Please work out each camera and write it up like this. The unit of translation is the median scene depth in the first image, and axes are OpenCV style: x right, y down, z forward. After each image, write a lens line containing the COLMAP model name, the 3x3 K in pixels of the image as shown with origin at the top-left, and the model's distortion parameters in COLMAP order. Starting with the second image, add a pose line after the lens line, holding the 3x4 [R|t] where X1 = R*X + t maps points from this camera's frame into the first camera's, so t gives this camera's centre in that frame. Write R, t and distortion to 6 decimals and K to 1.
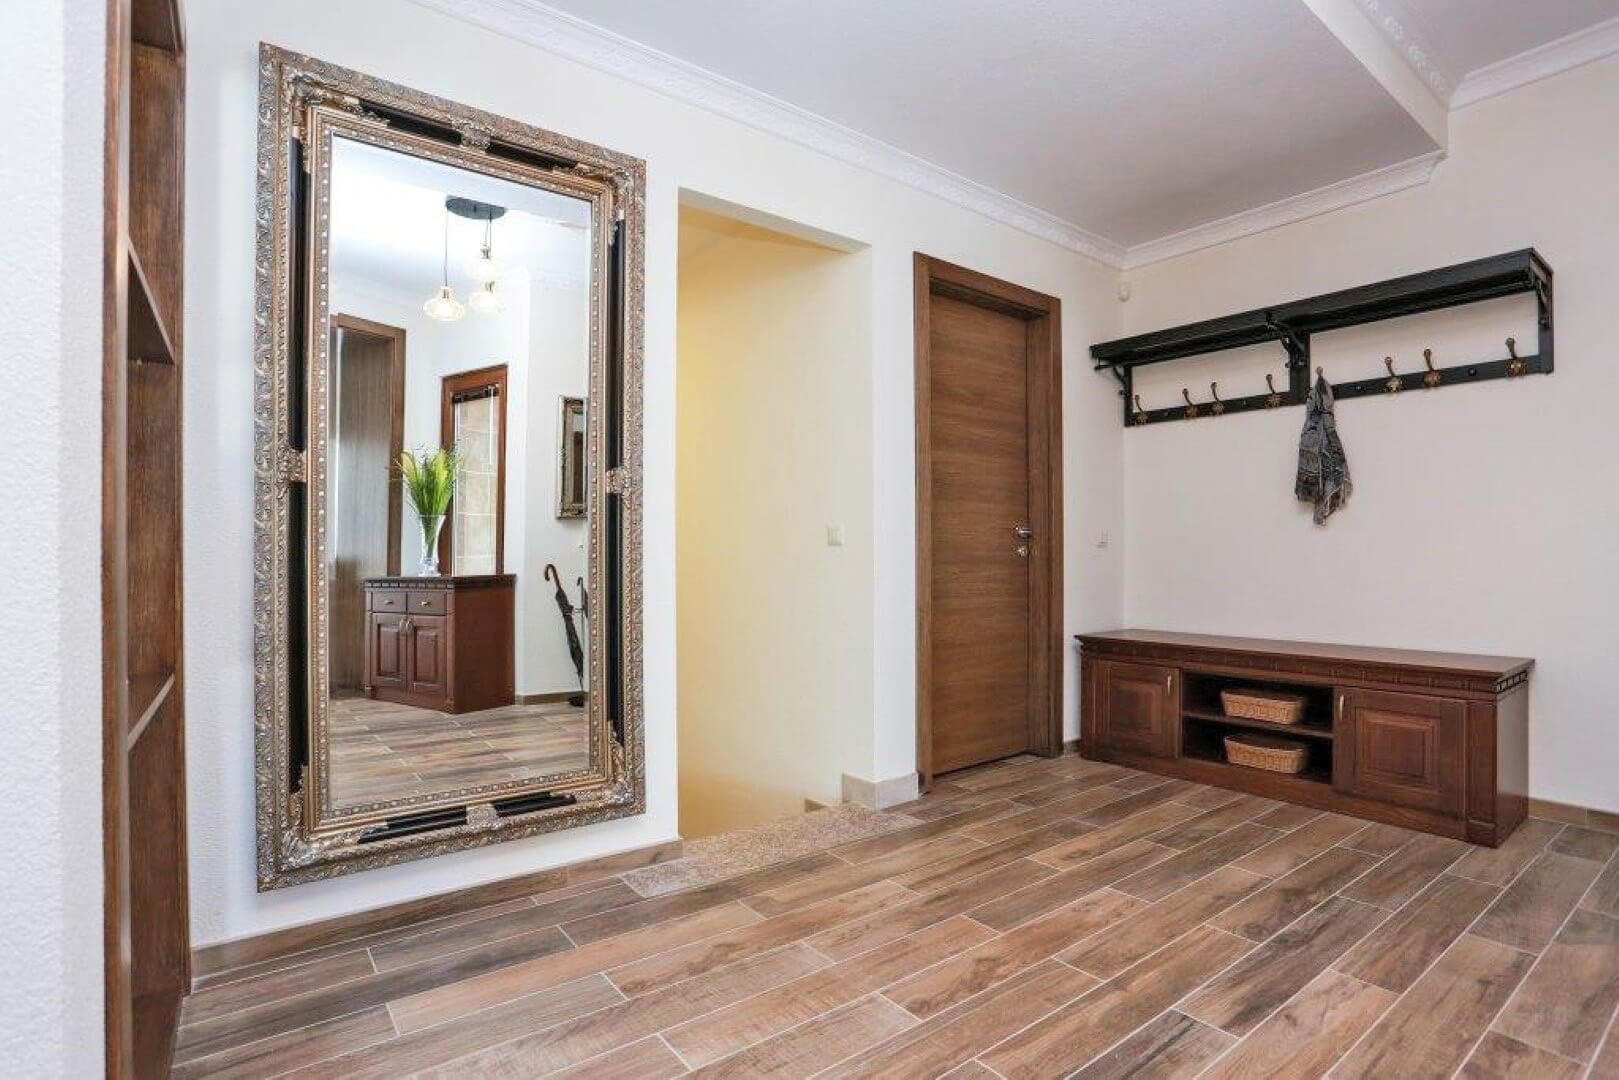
lens RADIAL K [[785.4, 0, 809.5], [0, 785.4, 540.0], [0, 0, 1]] dist [-0.066181, 0.029444]
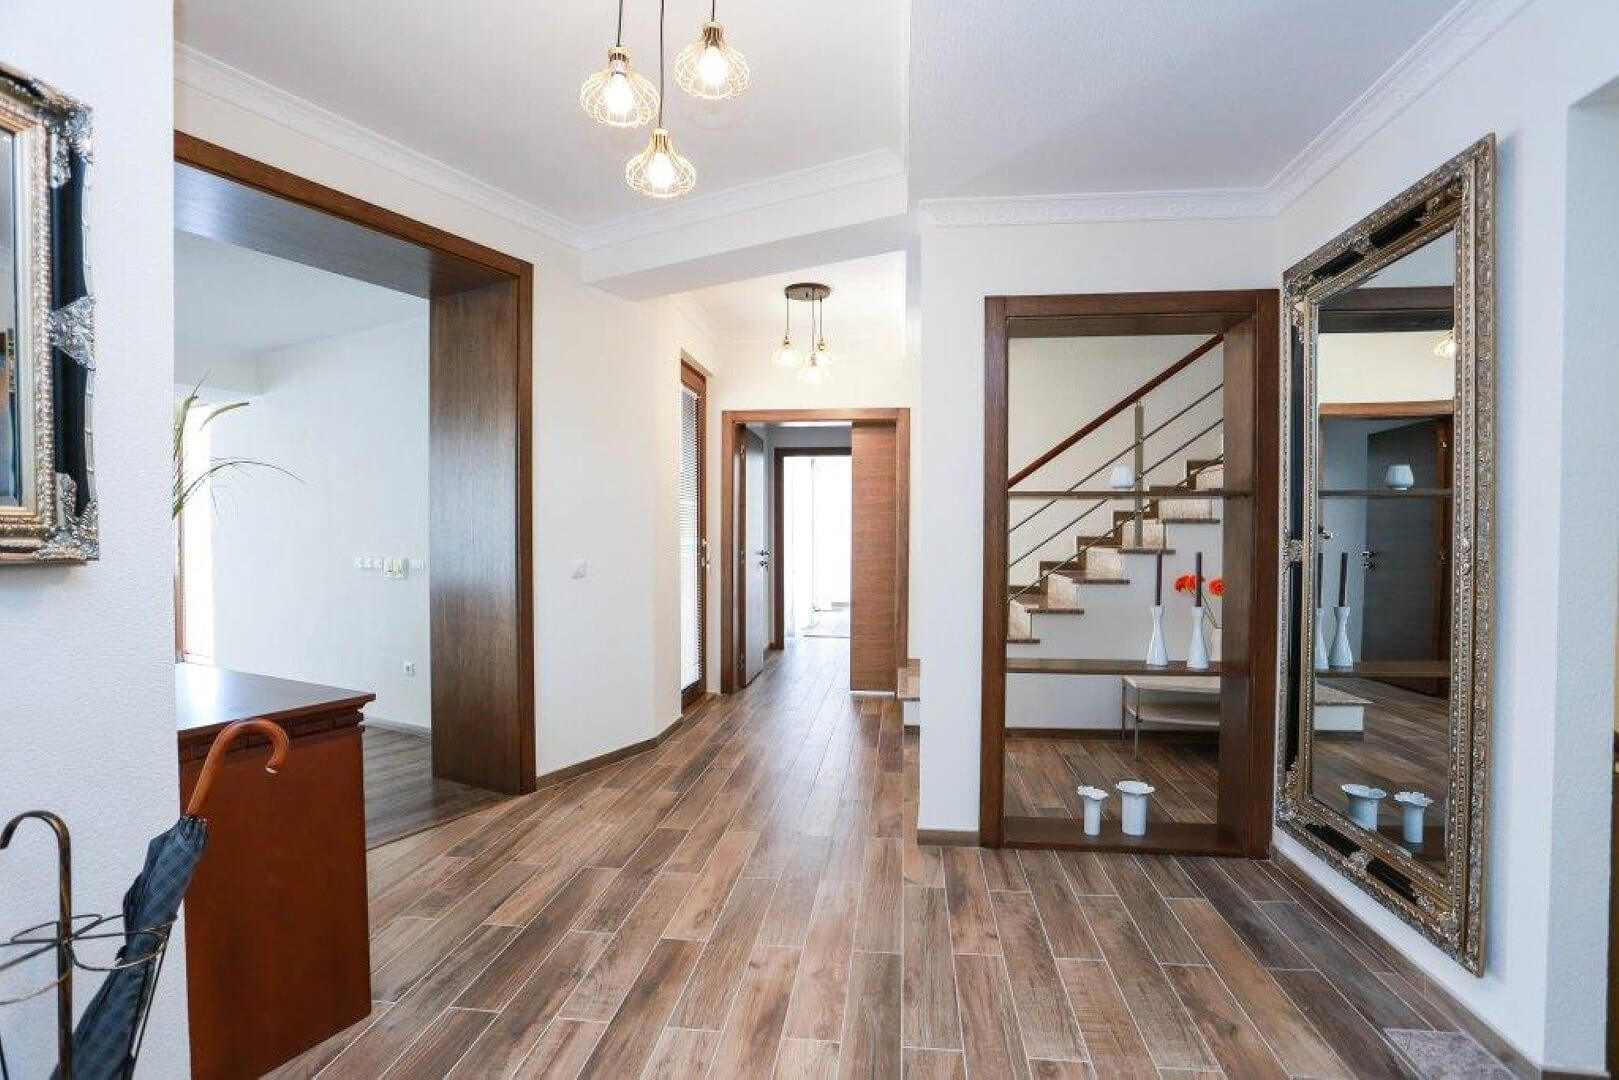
lens RADIAL K [[785.4, 0, 809.5], [0, 785.4, 540.0], [0, 0, 1]] dist [-0.066181, 0.029444]
pose [[-0.687487, 0.002773, -0.726191, 1.040127], [-0.001055, 0.999988, 0.004817, -0.122323], [0.726196, 0.004077, -0.687476, 1.353417]]
